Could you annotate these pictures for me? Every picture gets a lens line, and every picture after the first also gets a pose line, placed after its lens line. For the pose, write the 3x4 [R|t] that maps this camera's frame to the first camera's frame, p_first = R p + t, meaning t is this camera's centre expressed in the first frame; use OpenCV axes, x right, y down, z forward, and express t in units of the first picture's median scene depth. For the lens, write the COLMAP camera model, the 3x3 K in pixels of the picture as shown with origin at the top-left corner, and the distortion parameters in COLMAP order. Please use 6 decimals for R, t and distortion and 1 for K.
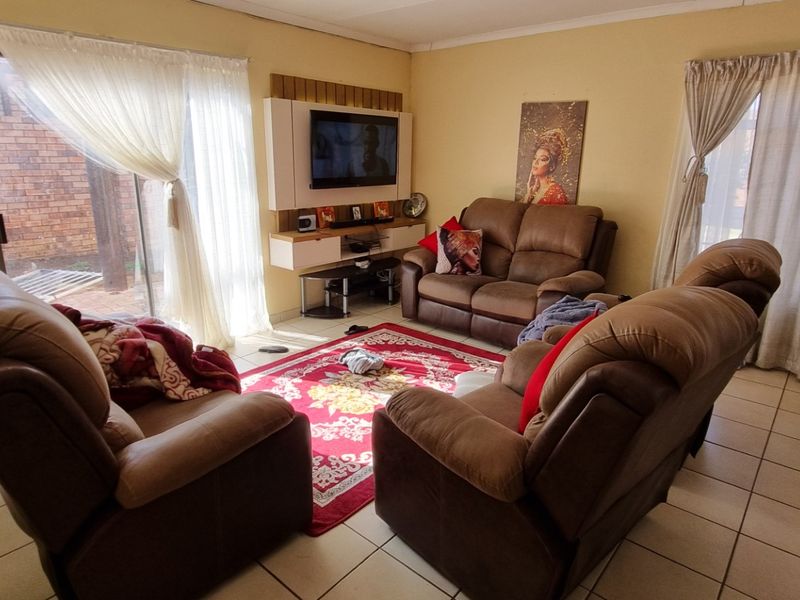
lens RADIAL K [[510.1, 0, 403.1], [0, 510.1, 289.5], [0, 0, 1]] dist [0.010992, -0.001918]
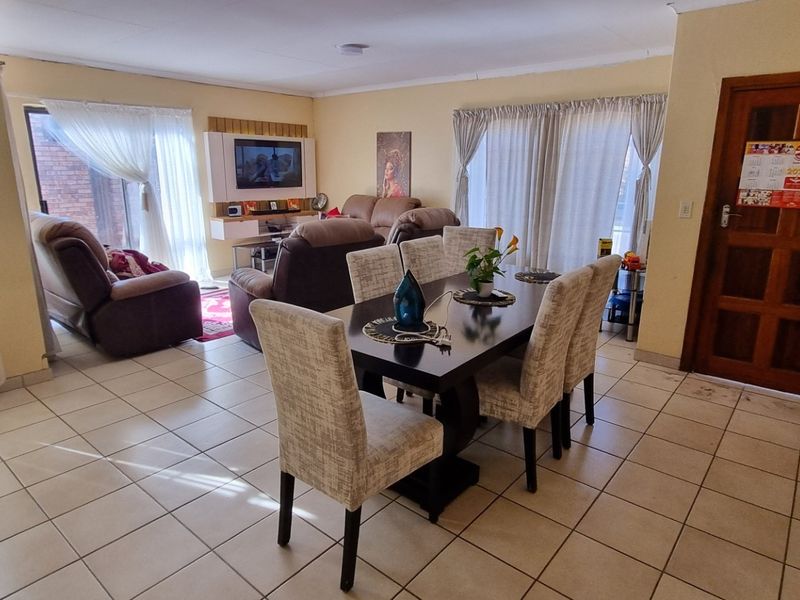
lens RADIAL K [[510.1, 0, 404.8], [0, 510.1, 289.8], [0, 0, 1]] dist [0.010992, -0.001918]
pose [[0.999868, -0.010625, 0.012254, 0.339148], [0.010919, 0.999646, -0.024259, 0.169212], [-0.011992, 0.024390, 0.999631, -0.608688]]
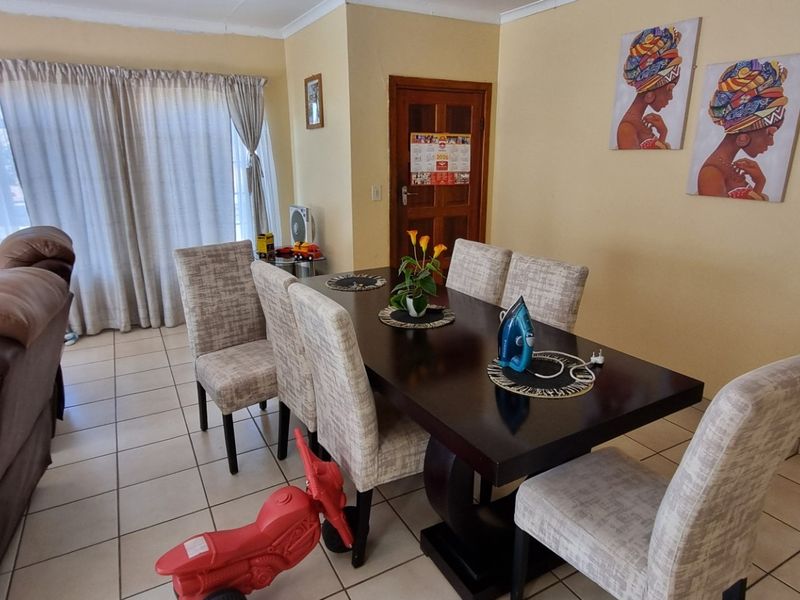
lens RADIAL K [[510.1, 0, 413.0], [0, 510.1, 285.7], [0, 0, 1]] dist [0.010992, -0.001918]
pose [[0.335687, -0.255569, 0.906641, -0.075725], [0.249407, 0.952256, 0.176084, 0.021991], [-0.908356, 0.167013, 0.383401, -0.115780]]
